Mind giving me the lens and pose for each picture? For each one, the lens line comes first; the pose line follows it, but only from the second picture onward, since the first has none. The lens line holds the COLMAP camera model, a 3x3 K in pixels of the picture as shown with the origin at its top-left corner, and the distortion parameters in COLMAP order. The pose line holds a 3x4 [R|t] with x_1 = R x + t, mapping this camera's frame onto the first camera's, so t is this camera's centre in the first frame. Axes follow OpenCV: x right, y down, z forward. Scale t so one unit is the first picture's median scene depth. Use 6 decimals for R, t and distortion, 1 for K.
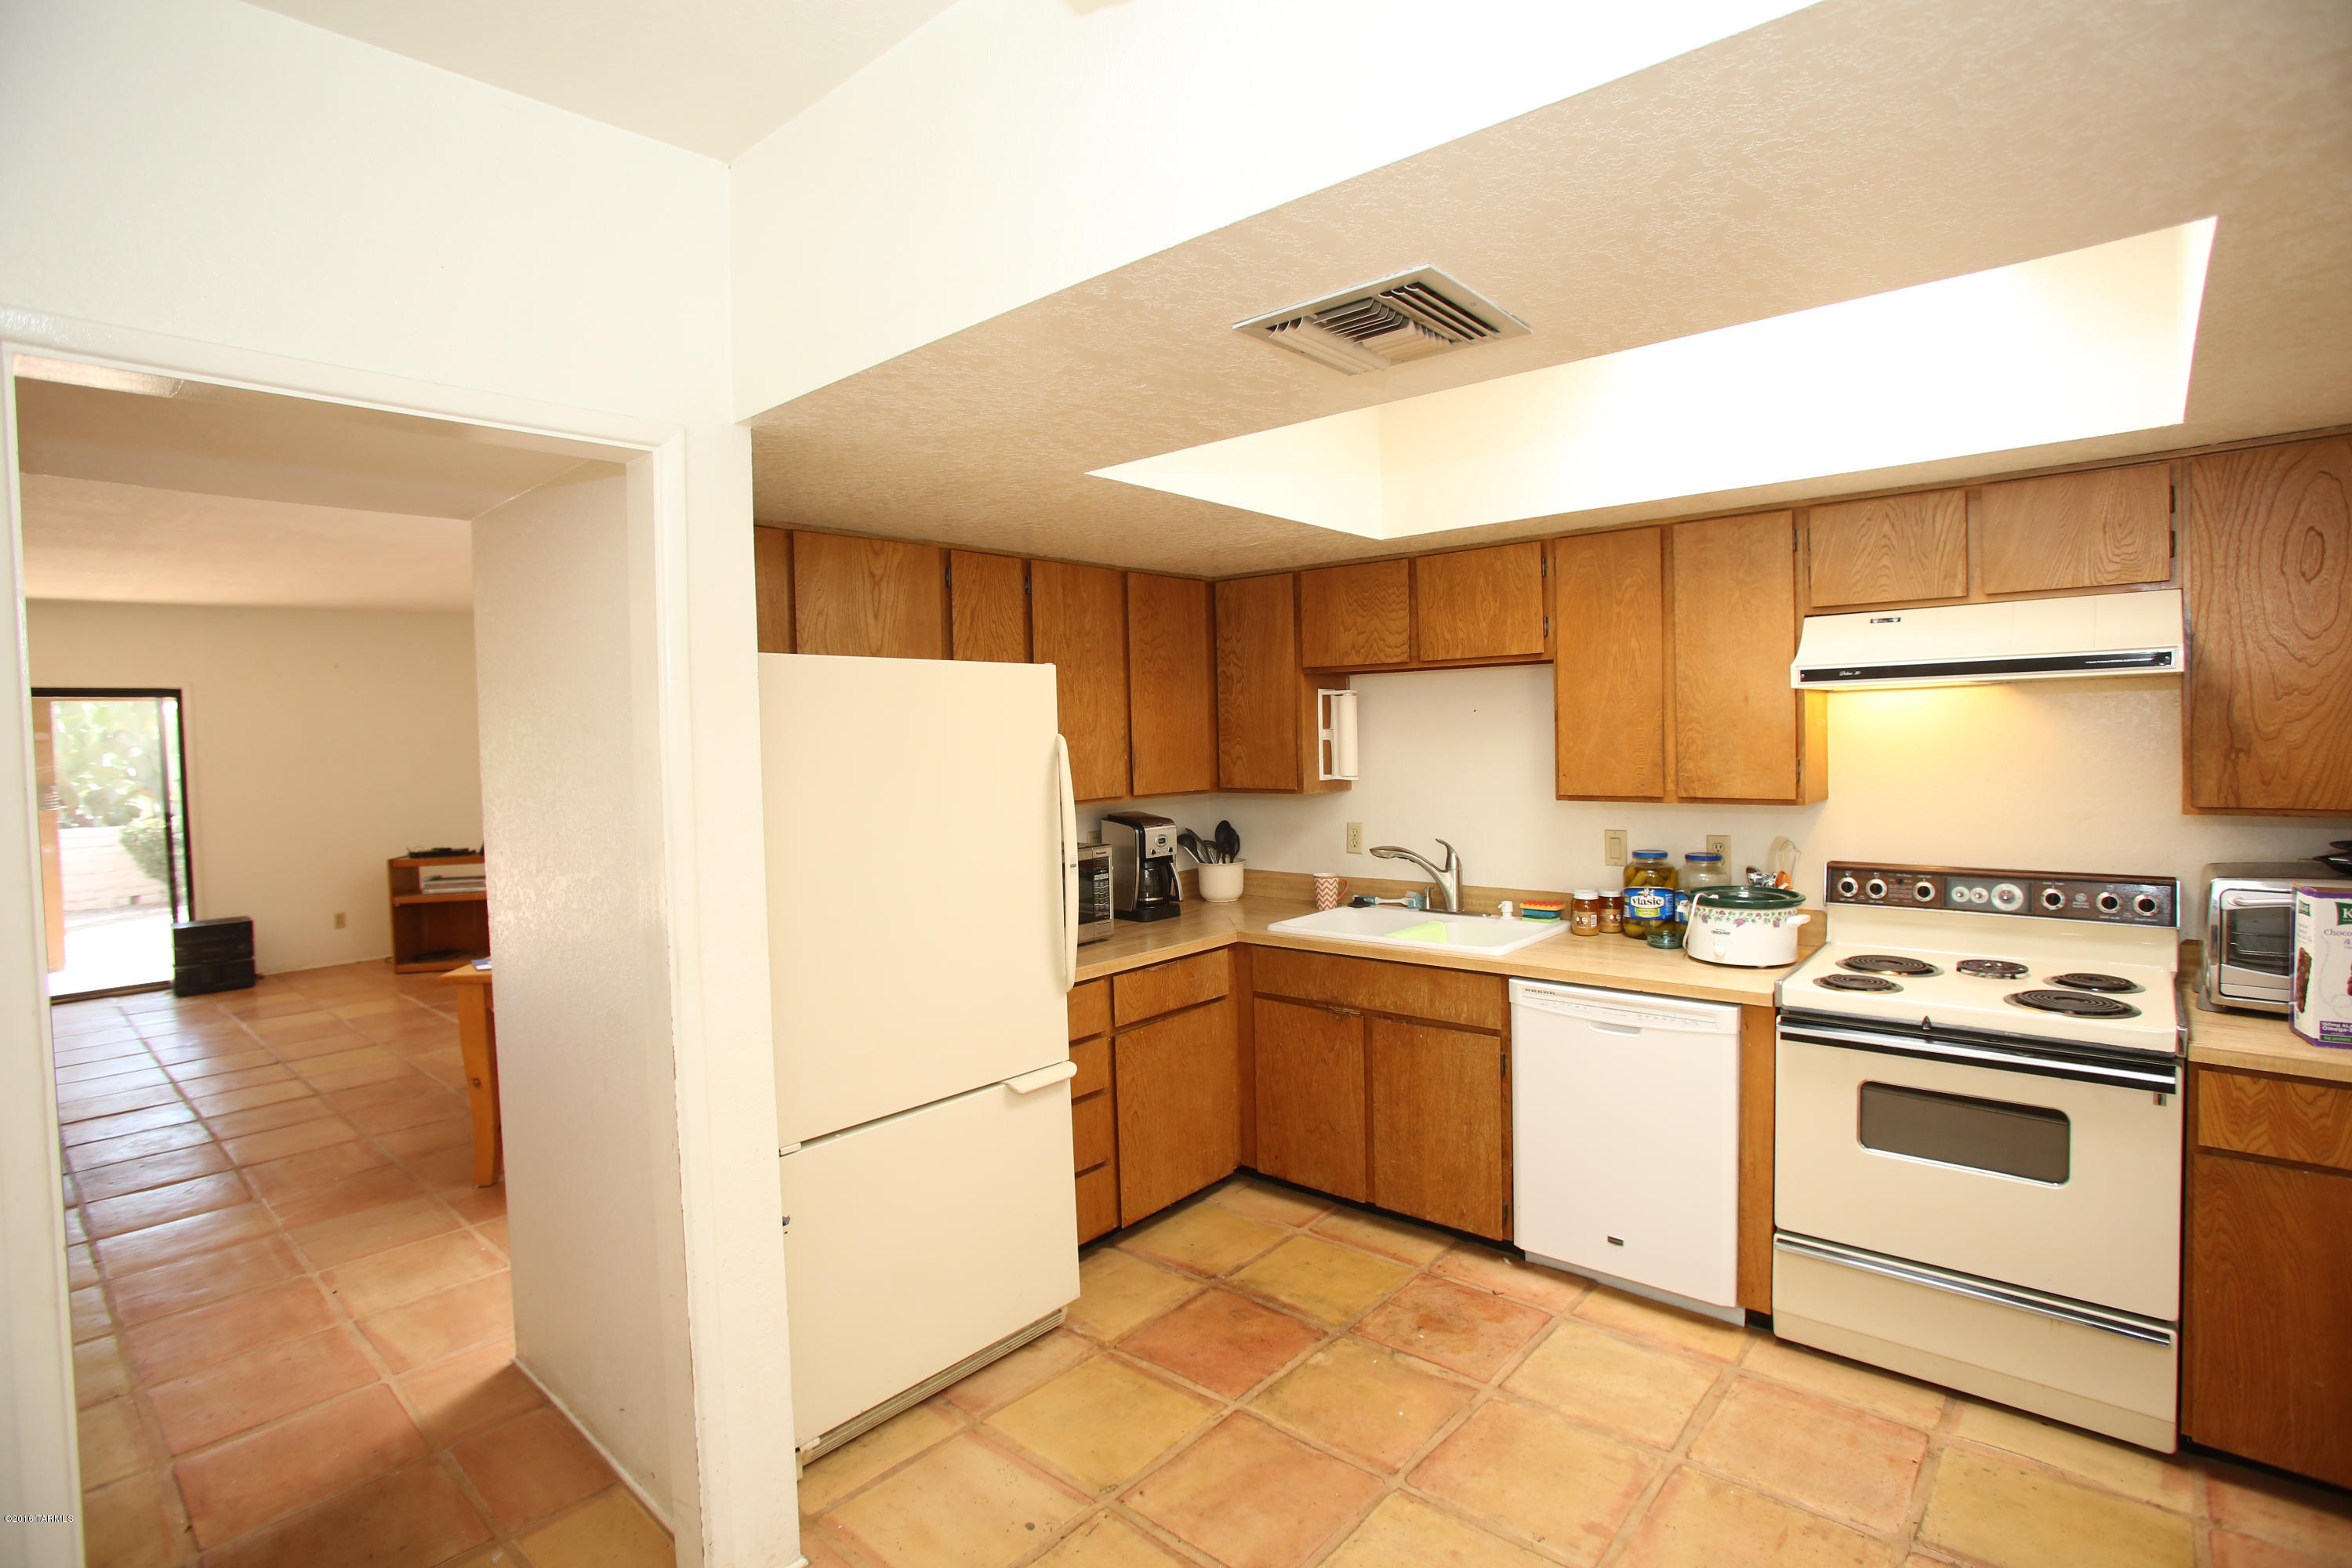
lens RADIAL K [[1139.1, 0, 1183.2], [0, 1139.1, 772.0], [0, 0, 1]] dist [-0.083799, 0.039382]
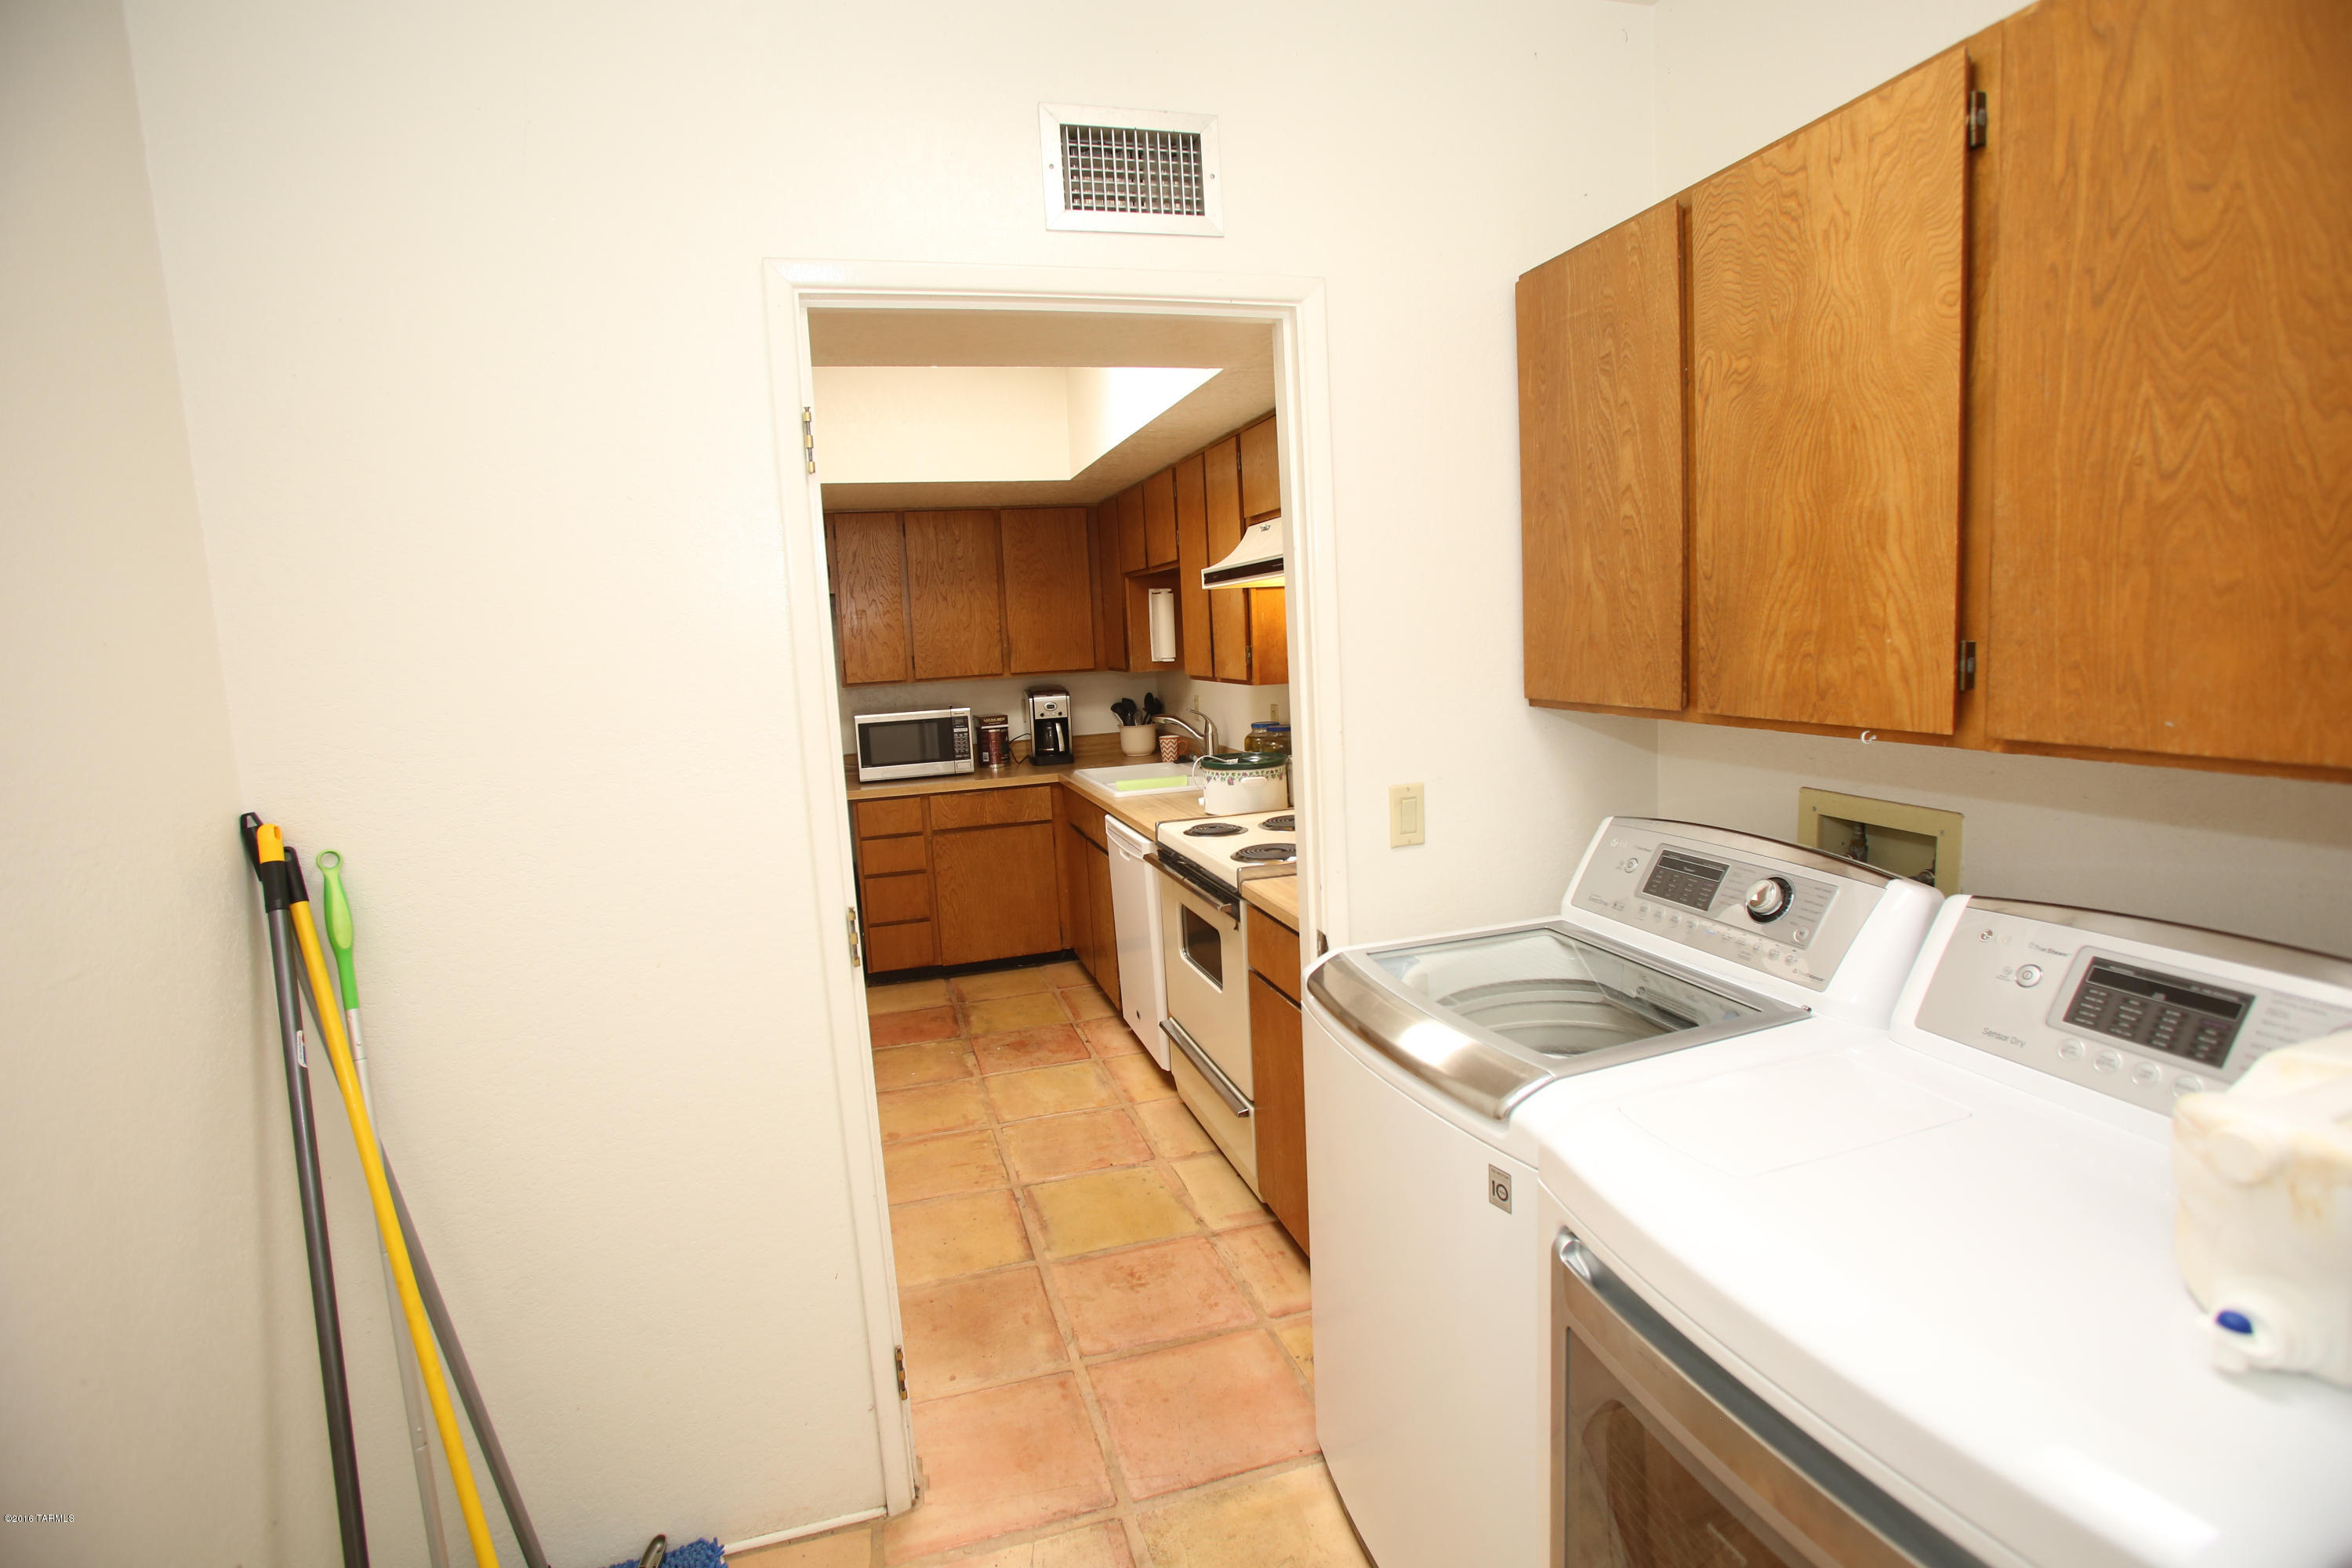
lens RADIAL K [[1139.1, 0, 1183.2], [0, 1139.1, 772.0], [0, 0, 1]] dist [-0.083799, 0.039382]
pose [[0.849069, 0.051129, -0.525802, 1.100748], [0.008841, 0.993791, 0.110914, -0.014135], [0.528208, -0.098822, 0.843344, -0.079285]]
